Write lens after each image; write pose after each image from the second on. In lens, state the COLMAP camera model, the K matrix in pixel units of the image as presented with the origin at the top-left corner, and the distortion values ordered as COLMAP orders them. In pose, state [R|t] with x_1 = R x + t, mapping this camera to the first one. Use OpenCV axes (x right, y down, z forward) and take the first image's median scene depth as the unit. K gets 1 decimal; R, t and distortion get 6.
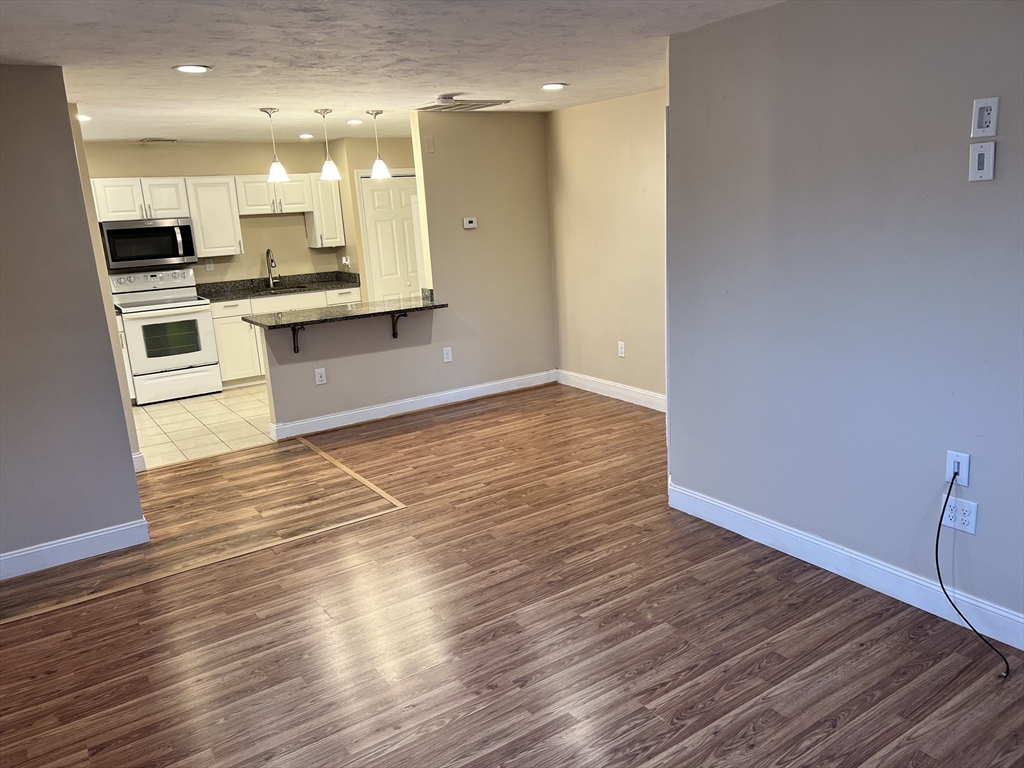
lens RADIAL K [[768.3, 0, 512.7], [0, 768.3, 389.3], [0, 0, 1]] dist [0.059246, -0.065878]
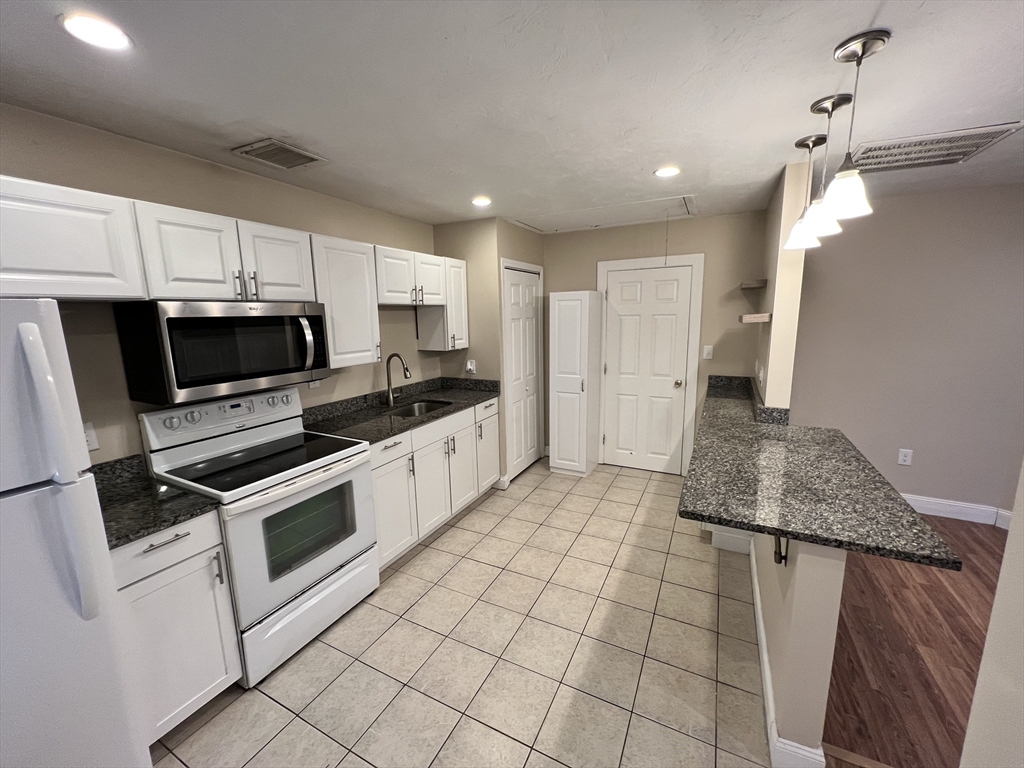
lens RADIAL K [[409.4, 0, 515.2], [0, 409.4, 384.2], [0, 0, 1]] dist [-0.001552, 0.000288]
pose [[0.869759, -0.043310, 0.491572, -0.734623], [0.085500, 0.994301, -0.063676, -0.213998], [-0.486013, 0.097412, 0.868506, 1.113429]]
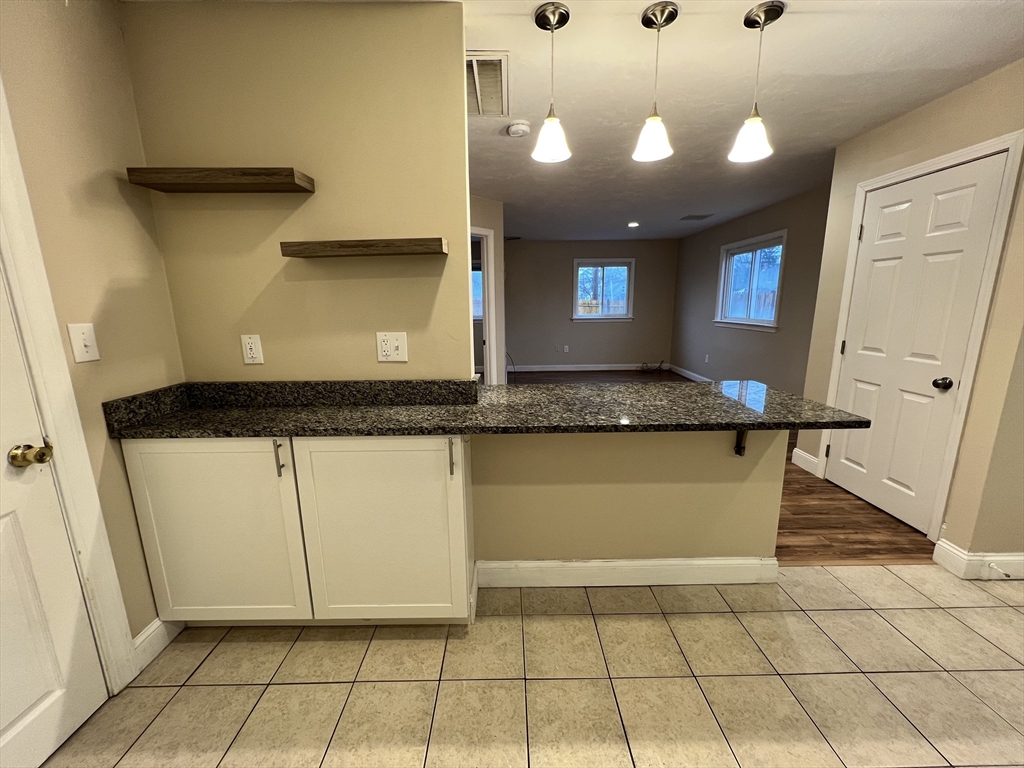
lens RADIAL K [[409.4, 0, 511.1], [0, 409.4, 385.0], [0, 0, 1]] dist [-0.001552, 0.000288]
pose [[-0.835552, -0.045640, 0.547512, -0.407174], [0.185405, 0.914662, 0.359191, -0.318762], [-0.517182, 0.401634, -0.755786, 1.715904]]
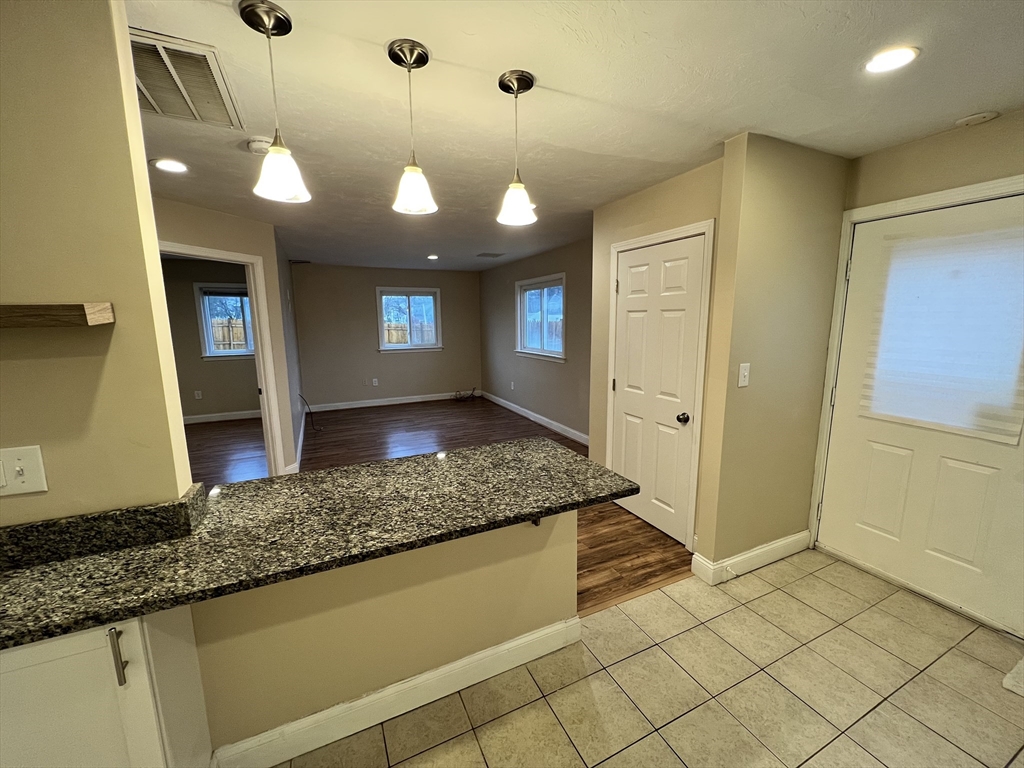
lens RADIAL K [[409.4, 0, 511.8], [0, 409.4, 384.6], [0, 0, 1]] dist [-0.001552, 0.000288]
pose [[-0.987490, 0.041374, 0.152155, -0.419407], [0.096832, 0.920692, 0.378088, -0.339216], [-0.124445, 0.388092, -0.913180, 1.625902]]
